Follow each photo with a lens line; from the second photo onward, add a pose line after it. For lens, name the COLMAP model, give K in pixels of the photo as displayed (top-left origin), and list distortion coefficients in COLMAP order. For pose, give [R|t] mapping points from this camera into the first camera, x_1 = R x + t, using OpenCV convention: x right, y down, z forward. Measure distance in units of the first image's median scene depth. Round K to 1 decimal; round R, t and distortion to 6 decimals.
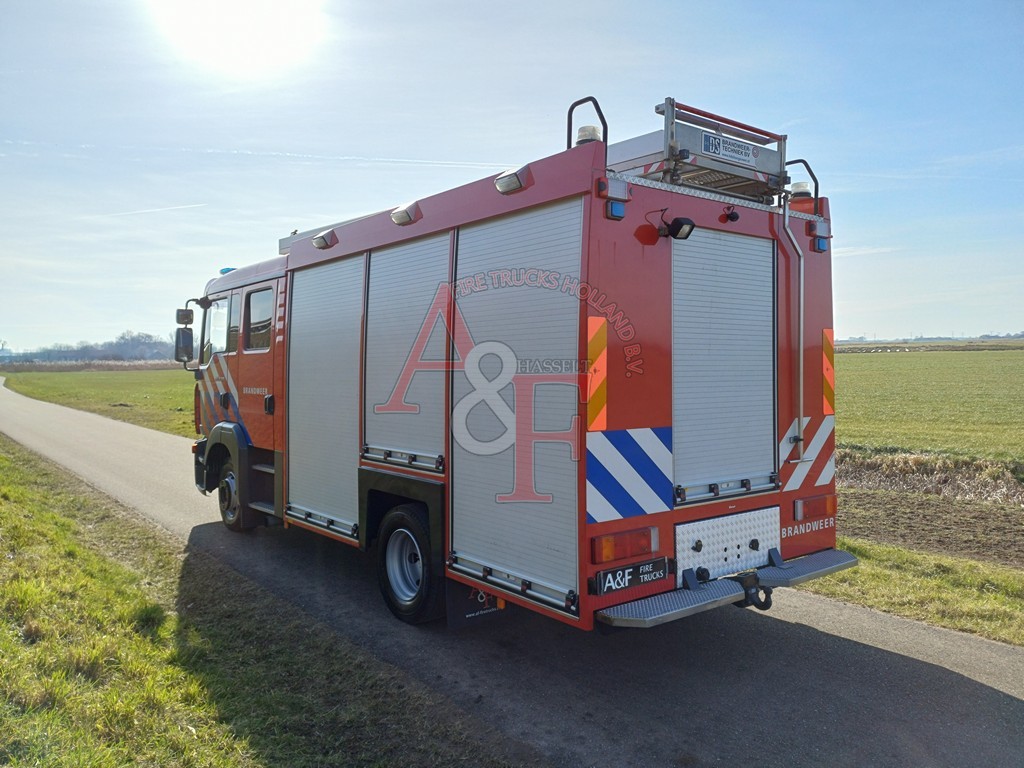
lens RADIAL K [[750.7, 0, 512.1], [0, 750.7, 389.1], [0, 0, 1]] dist [0.143796, -0.152503]
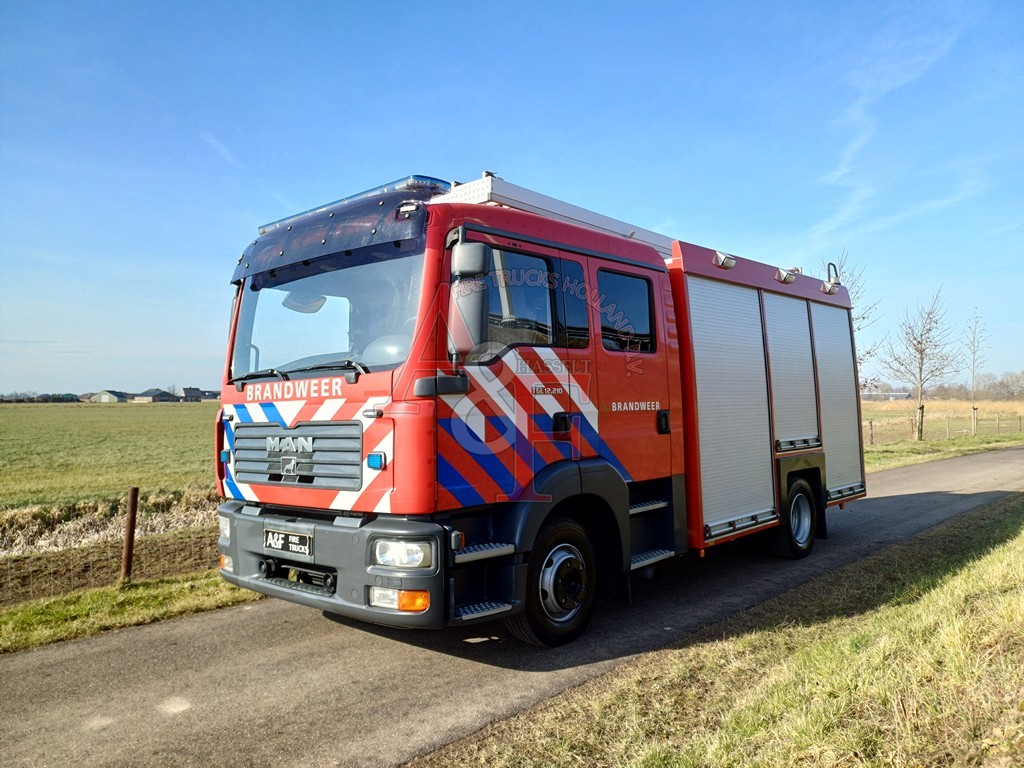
lens RADIAL K [[745.2, 0, 512.0], [0, 745.2, 384.0], [0, 0, 1]] dist [0.152374, -0.194857]
pose [[0.185075, -0.033236, -0.982162, 1.217022], [-0.006908, 0.999359, -0.035119, 0.041046], [0.982700, 0.013285, 0.184727, 1.007336]]
